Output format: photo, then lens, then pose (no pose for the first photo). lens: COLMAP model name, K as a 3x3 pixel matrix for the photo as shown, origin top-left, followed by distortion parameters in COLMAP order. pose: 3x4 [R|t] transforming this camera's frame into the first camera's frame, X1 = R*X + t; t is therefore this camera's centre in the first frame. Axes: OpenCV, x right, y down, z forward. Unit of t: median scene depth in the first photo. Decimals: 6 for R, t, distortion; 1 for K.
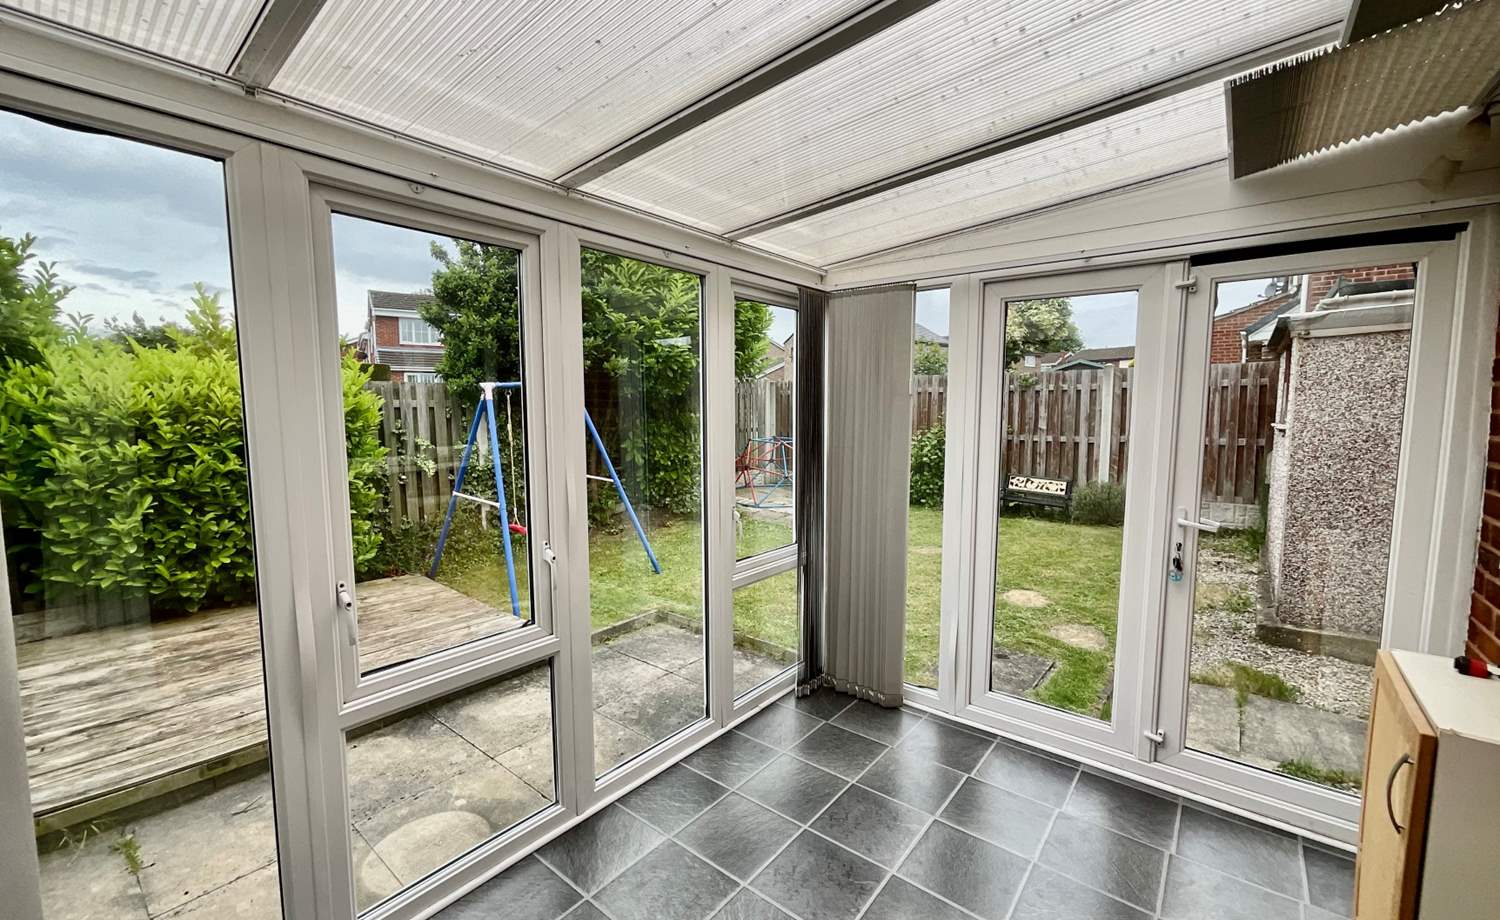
lens RADIAL K [[608.6, 0, 750.0], [0, 608.6, 460.0], [0, 0, 1]] dist [-0.002096, -0.000195]
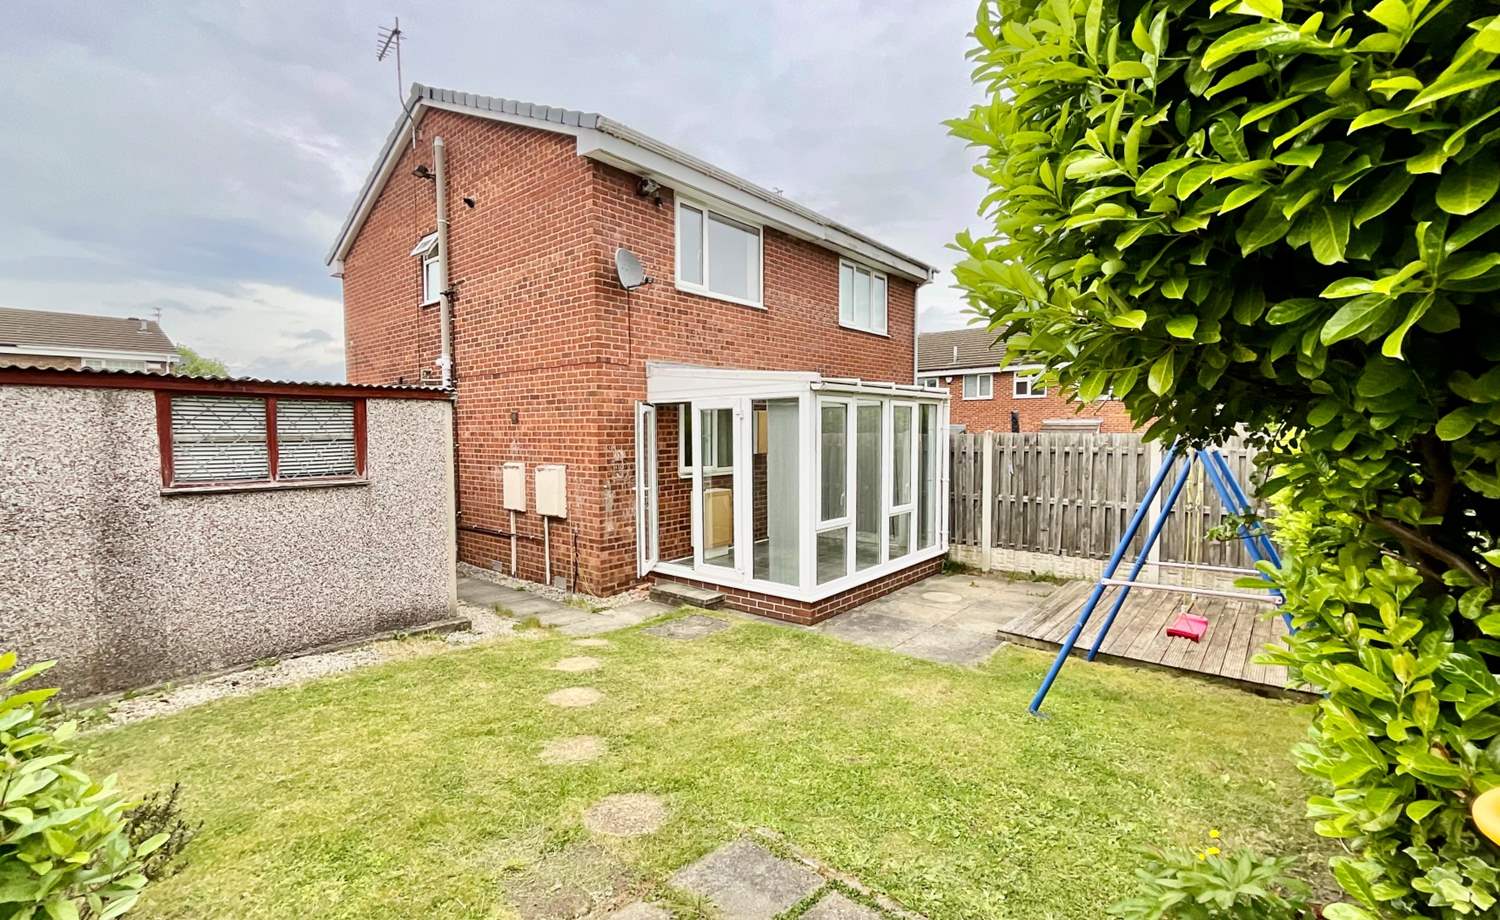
lens RADIAL K [[636.9, 0, 750.0], [0, 636.9, 460.0], [0, 0, 1]] dist [0.000125, -0.000113]
pose [[-0.999966, 0.003638, 0.007380, 0.117285], [0.004629, 0.990268, 0.139098, -0.141543], [-0.006802, 0.139128, -0.990251, 1.241354]]
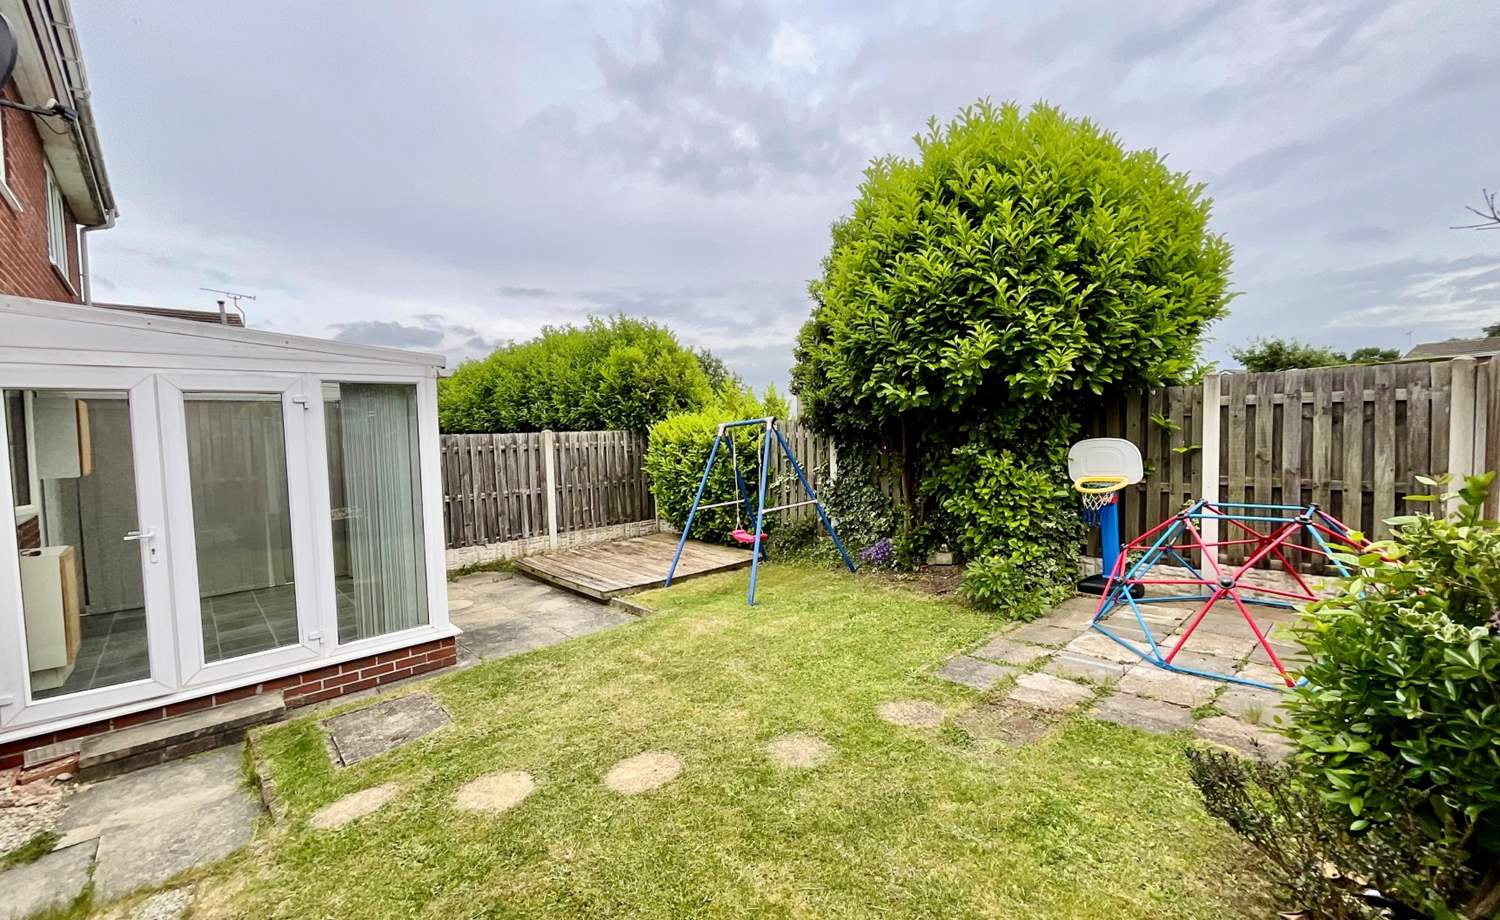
lens RADIAL K [[608.6, 0, 750.0], [0, 608.6, 460.0], [0, 0, 1]] dist [-0.002096, -0.000195]
pose [[-0.126063, 0.051356, -0.990692, 0.638586], [-0.067456, 0.995904, 0.060210, -0.090863], [0.989726, 0.074418, -0.122082, 0.829294]]
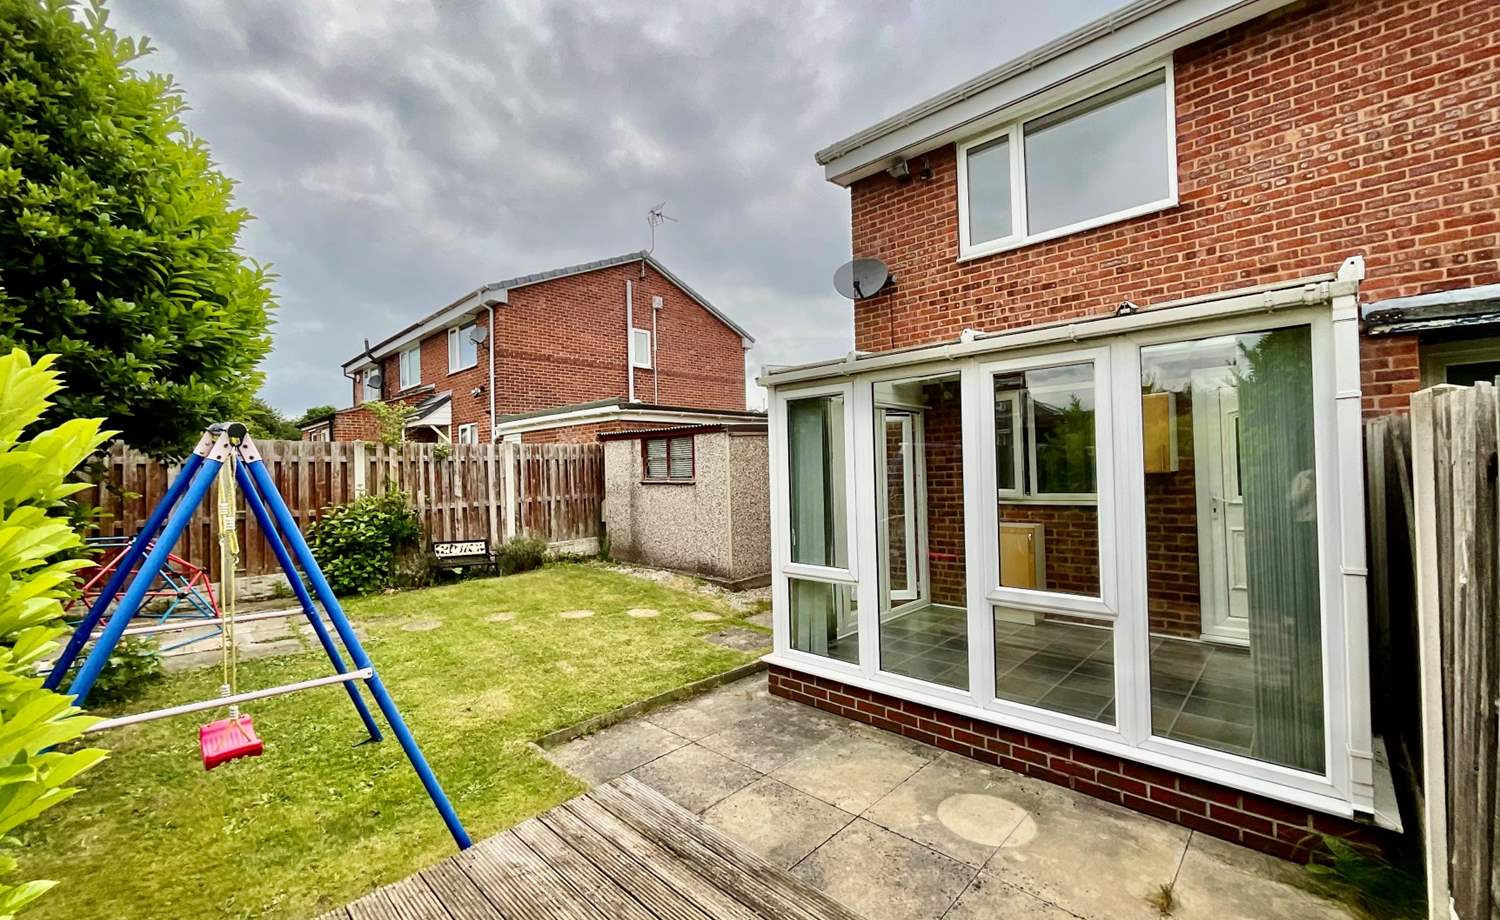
lens RADIAL K [[608.6, 0, 750.0], [0, 608.6, 460.0], [0, 0, 1]] dist [-0.002096, -0.000195]
pose [[0.073131, 0.014280, 0.997220, -0.560168], [0.113686, 0.993261, -0.022560, -0.032372], [-0.990822, 0.115020, 0.071014, 0.405816]]
